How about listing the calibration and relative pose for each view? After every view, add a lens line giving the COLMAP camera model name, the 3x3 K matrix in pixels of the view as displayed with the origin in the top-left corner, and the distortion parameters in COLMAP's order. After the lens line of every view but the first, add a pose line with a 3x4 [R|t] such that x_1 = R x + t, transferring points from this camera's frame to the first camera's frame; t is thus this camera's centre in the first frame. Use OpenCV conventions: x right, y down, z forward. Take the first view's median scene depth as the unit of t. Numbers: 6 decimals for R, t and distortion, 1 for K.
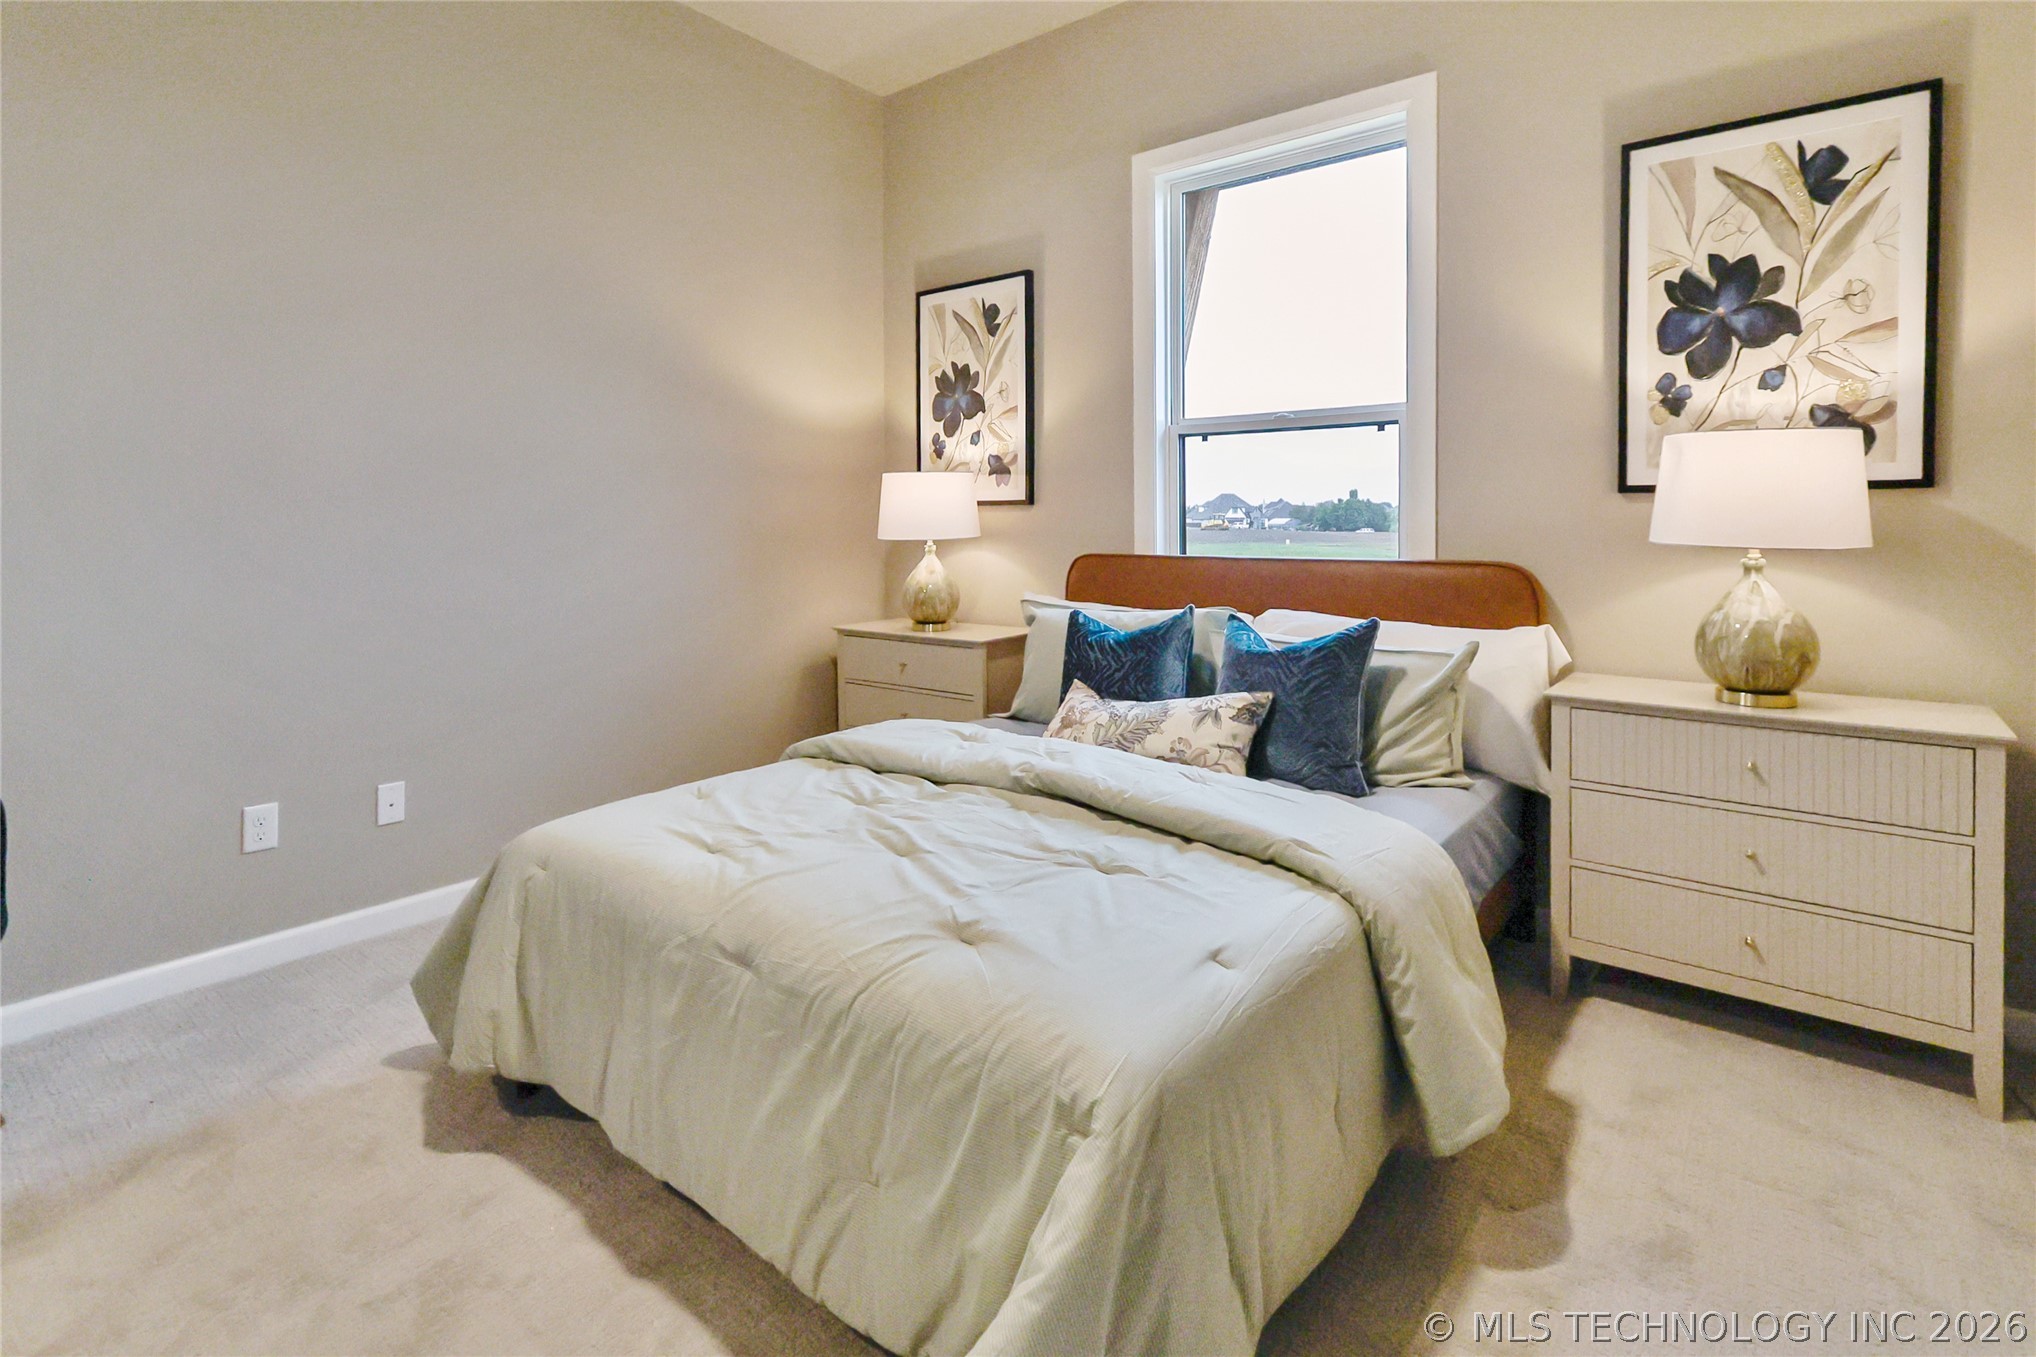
lens RADIAL K [[977.9, 0, 1017.5], [0, 977.9, 522.6], [0, 0, 1]] dist [0.001747, 0.000660]
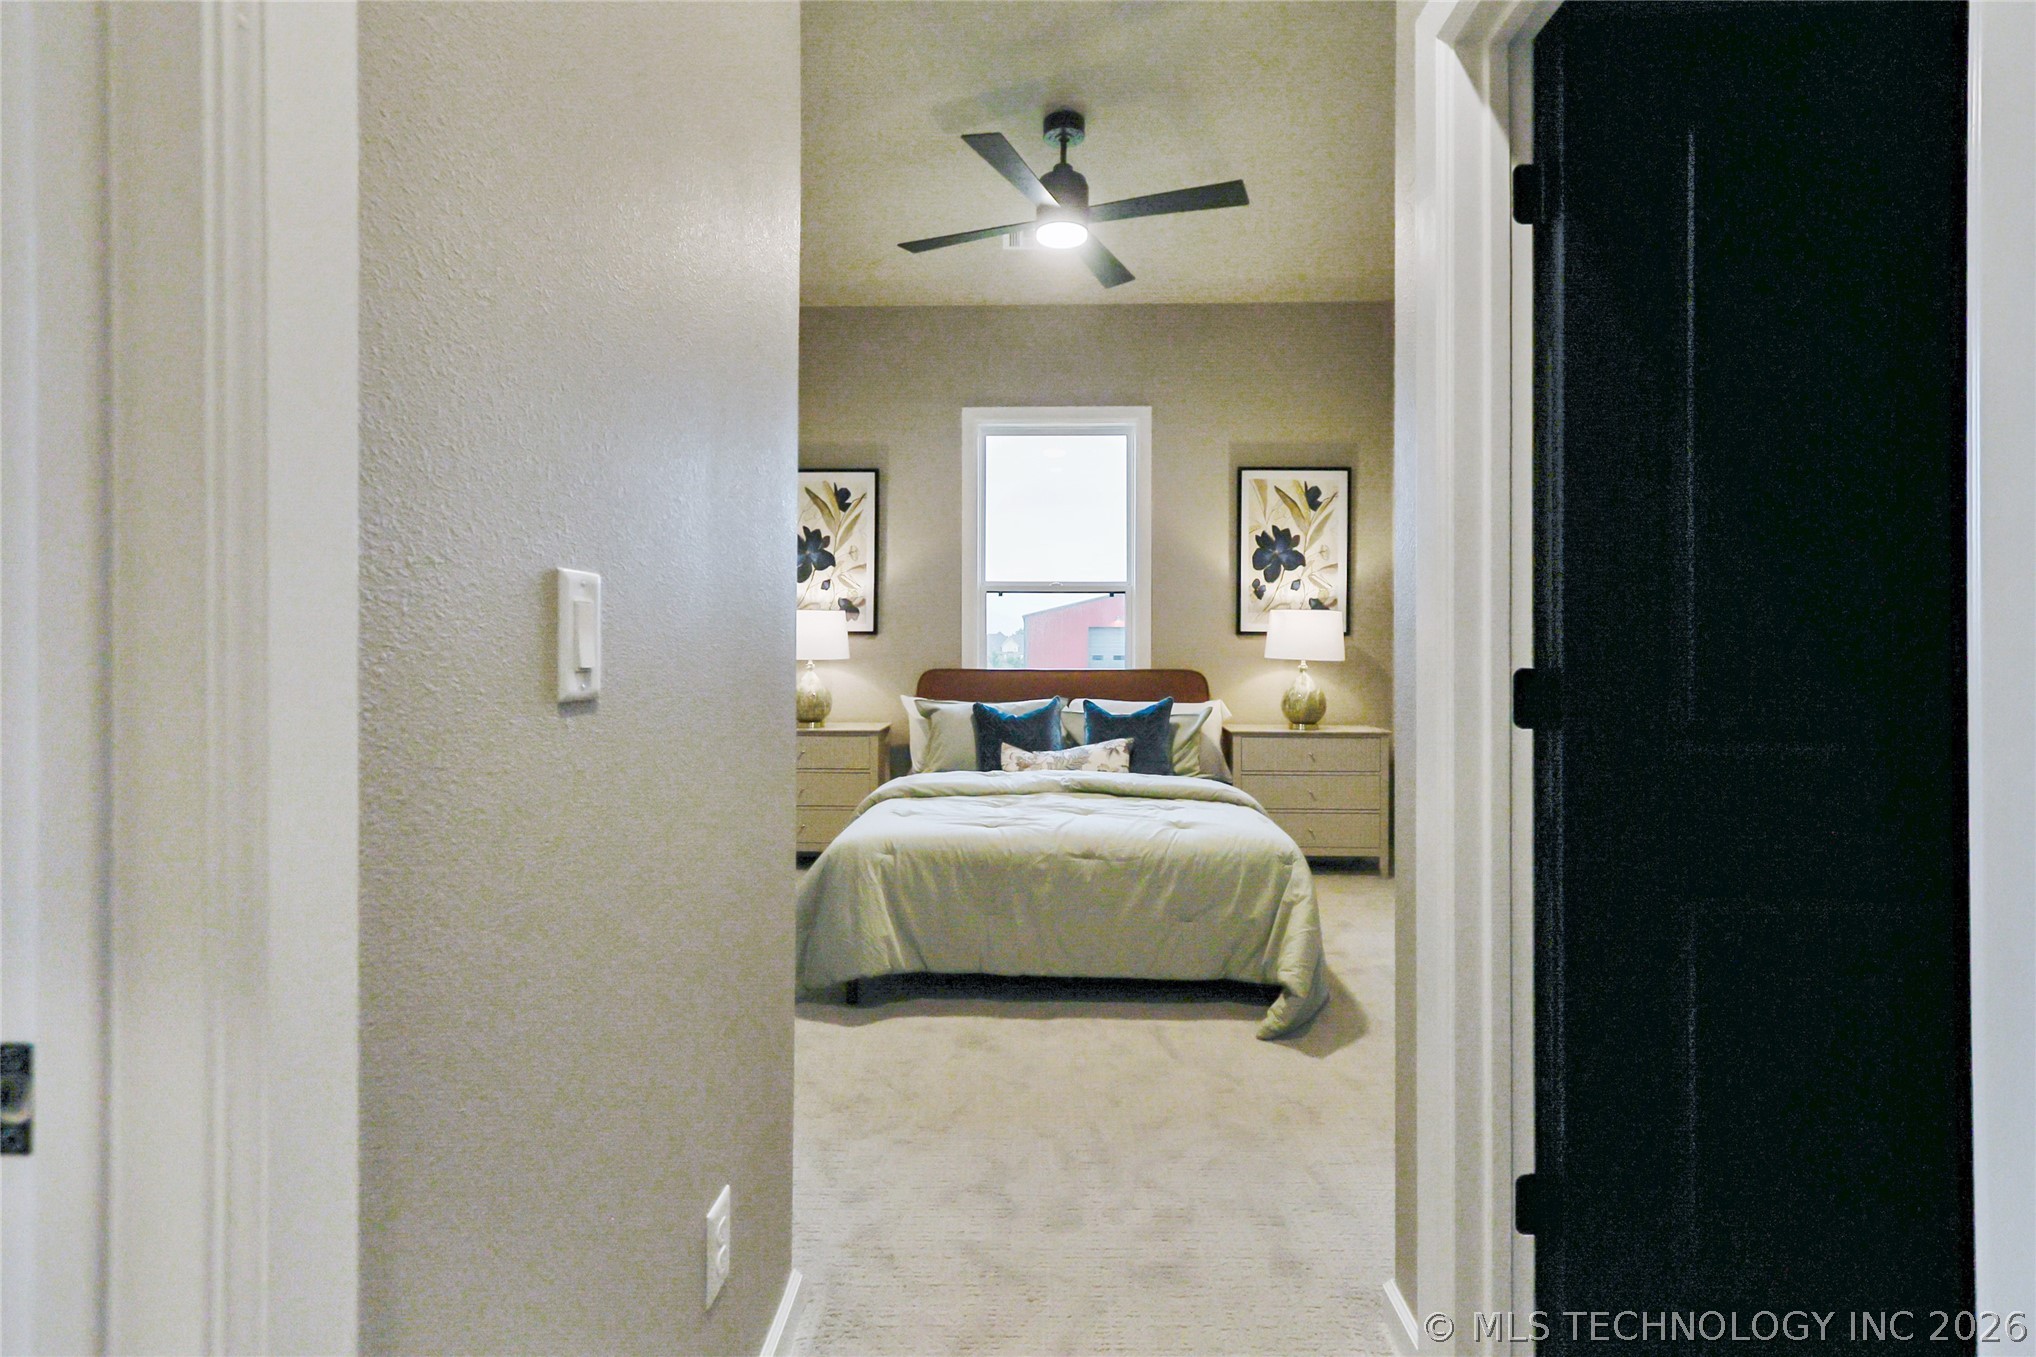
lens RADIAL K [[934.3, 0, 1039.1], [0, 934.3, 623.7], [0, 0, 1]] dist [0.001300, 0.000633]
pose [[0.794944, 0.020502, 0.606336, -0.938243], [-0.004465, 0.999599, -0.027945, 0.002984], [-0.606666, 0.019507, 0.794717, -0.319089]]
